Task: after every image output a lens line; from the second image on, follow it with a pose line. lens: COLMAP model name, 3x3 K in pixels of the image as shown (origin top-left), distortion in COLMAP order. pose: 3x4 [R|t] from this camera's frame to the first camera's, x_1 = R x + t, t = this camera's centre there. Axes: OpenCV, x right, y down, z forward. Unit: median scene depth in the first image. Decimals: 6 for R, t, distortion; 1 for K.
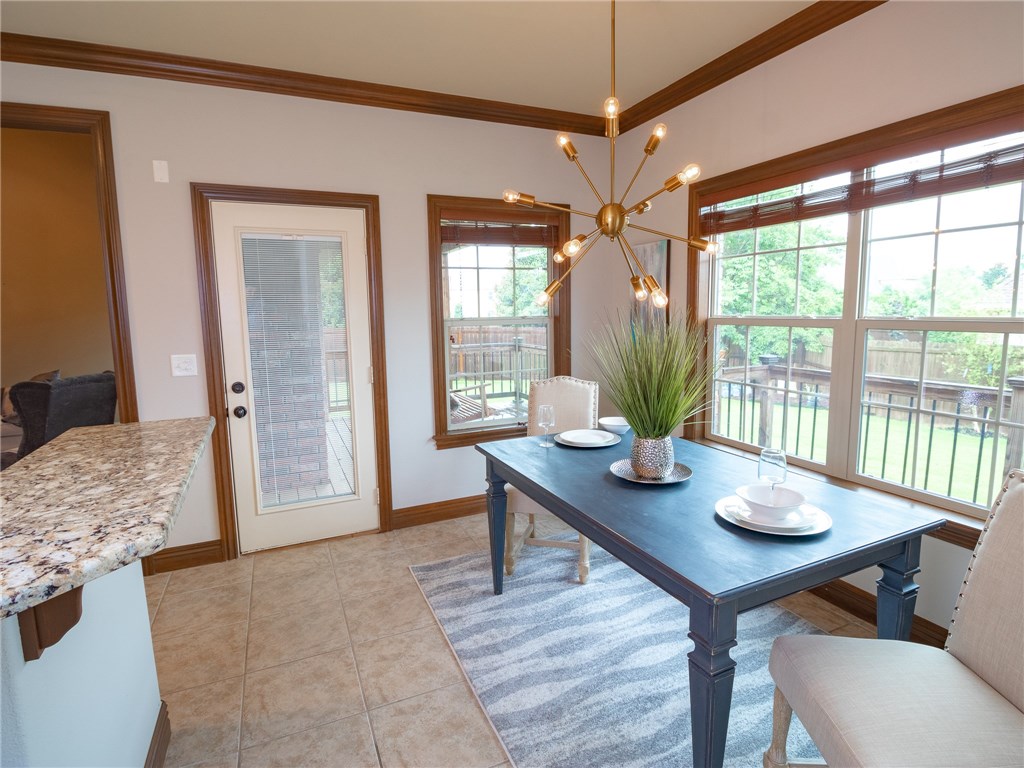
lens RADIAL K [[536.6, 0, 516.5], [0, 536.6, 376.7], [0, 0, 1]] dist [-0.007837, -0.002703]
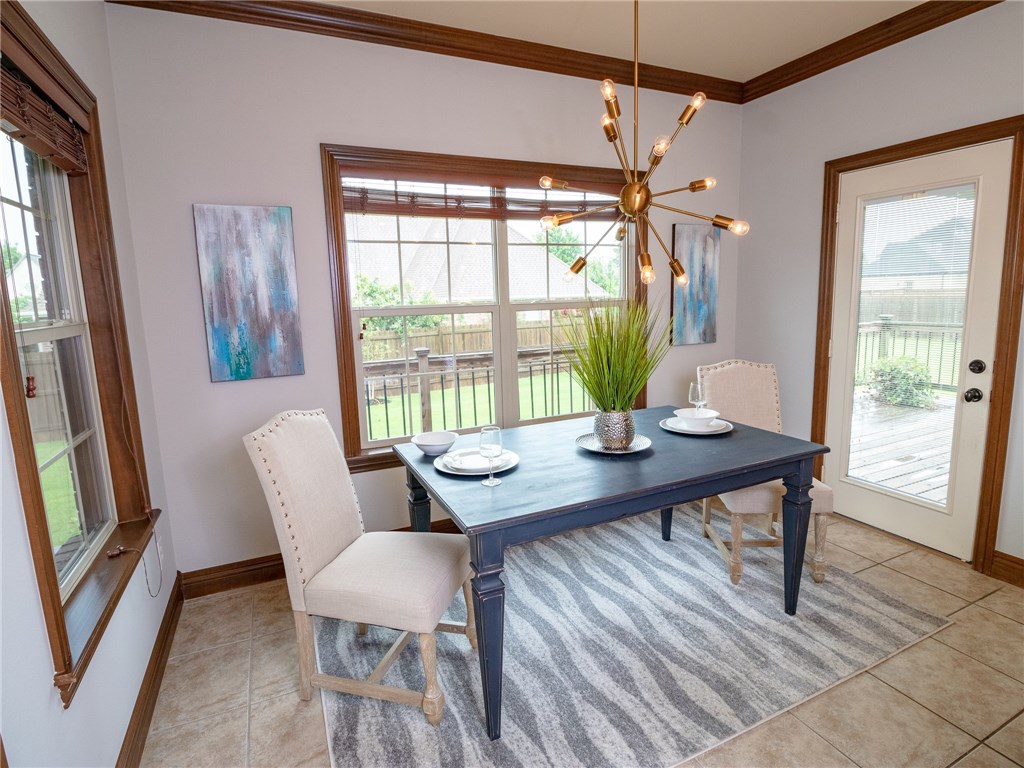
lens RADIAL K [[536.6, 0, 516.5], [0, 536.6, 376.7], [0, 0, 1]] dist [-0.007837, -0.002703]
pose [[-0.018515, -0.127890, 0.991615, -0.627960], [0.157128, 0.979089, 0.129209, -0.094431], [-0.987405, 0.158203, 0.001968, 0.937451]]
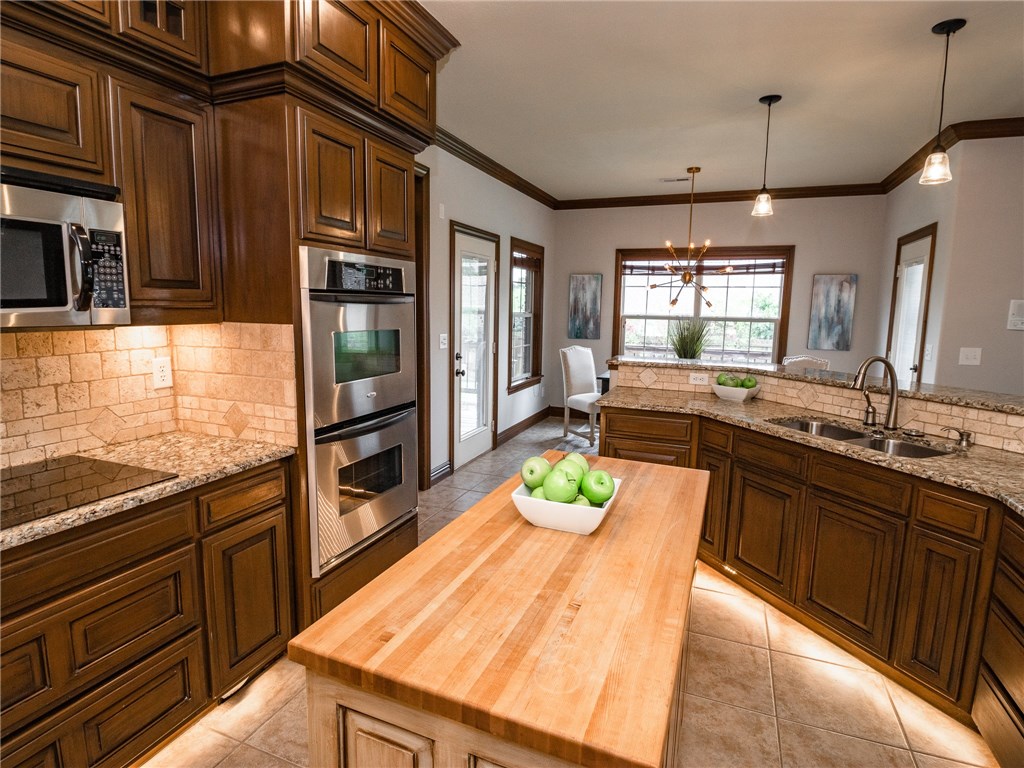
lens RADIAL K [[536.6, 0, 516.5], [0, 536.6, 376.7], [0, 0, 1]] dist [-0.007837, -0.002703]
pose [[0.719059, -0.061615, 0.692212, -1.677493], [0.057713, 0.997916, 0.028875, 0.049596], [-0.692549, 0.019187, 0.721116, -0.225492]]
